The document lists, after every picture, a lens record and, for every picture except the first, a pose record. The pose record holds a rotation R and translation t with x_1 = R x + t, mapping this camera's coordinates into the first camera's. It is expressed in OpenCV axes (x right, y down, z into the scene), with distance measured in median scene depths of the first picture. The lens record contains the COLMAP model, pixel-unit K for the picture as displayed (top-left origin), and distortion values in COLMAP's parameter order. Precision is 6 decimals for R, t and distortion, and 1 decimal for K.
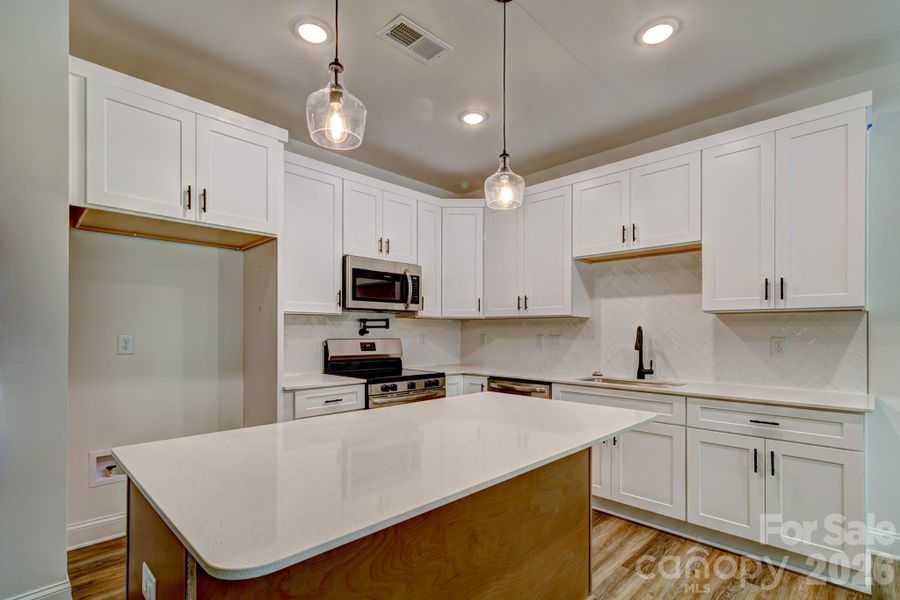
lens RADIAL K [[426.3, 0, 434.9], [0, 426.3, 332.8], [0, 0, 1]] dist [0.001437, 0.001170]
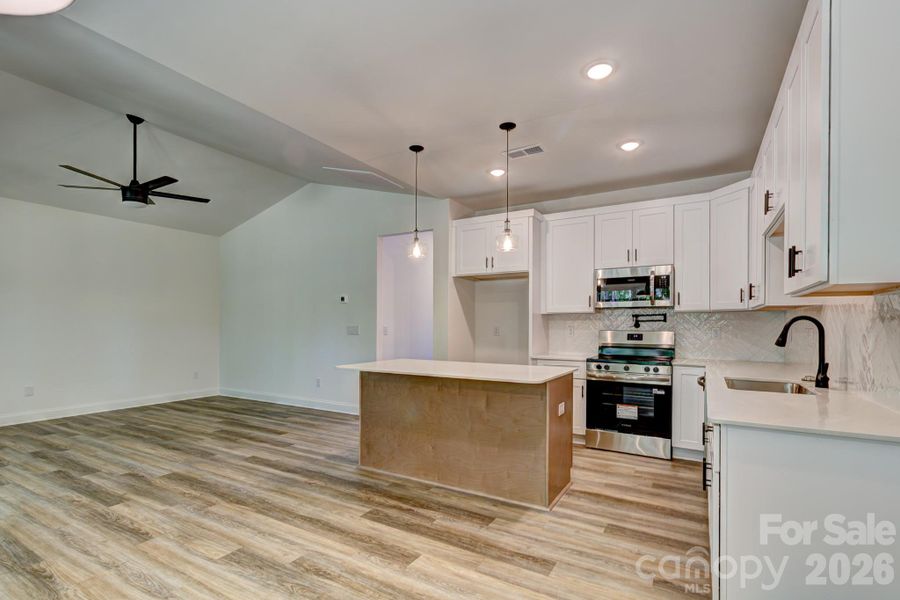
lens RADIAL K [[426.3, 0, 451.5], [0, 426.3, 322.6], [0, 0, 1]] dist [0.001437, 0.001170]
pose [[0.253063, -0.007227, -0.967423, 0.896651], [-0.000394, 0.999971, -0.007574, 0.000630], [0.967450, 0.002298, 0.253053, 0.171919]]
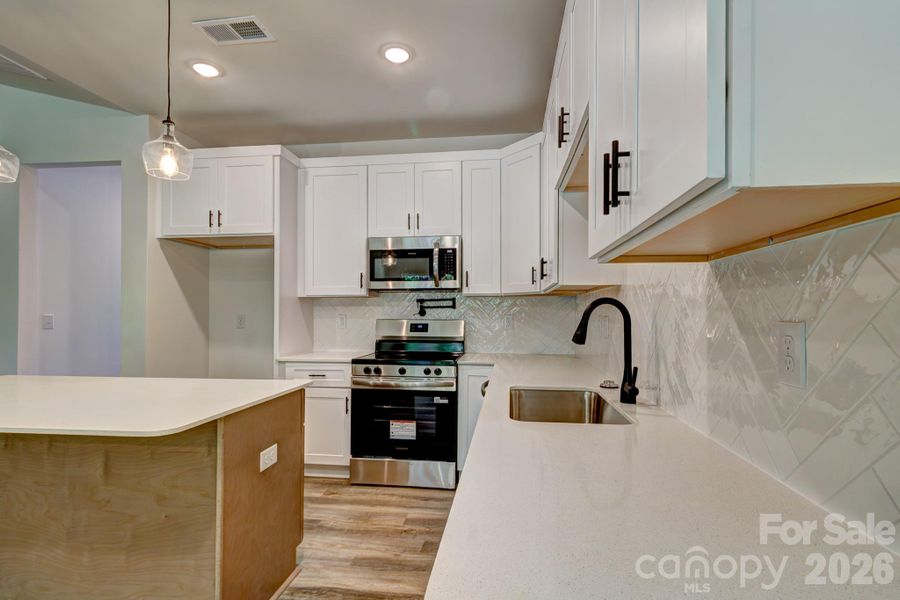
lens RADIAL K [[426.3, 0, 454.8], [0, 426.3, 306.4], [0, 0, 1]] dist [0.001437, 0.001170]
pose [[0.613459, -0.015090, -0.789582, 0.649216], [0.002761, 0.999852, -0.016964, 0.000801], [0.789721, 0.008226, 0.613410, 0.468164]]
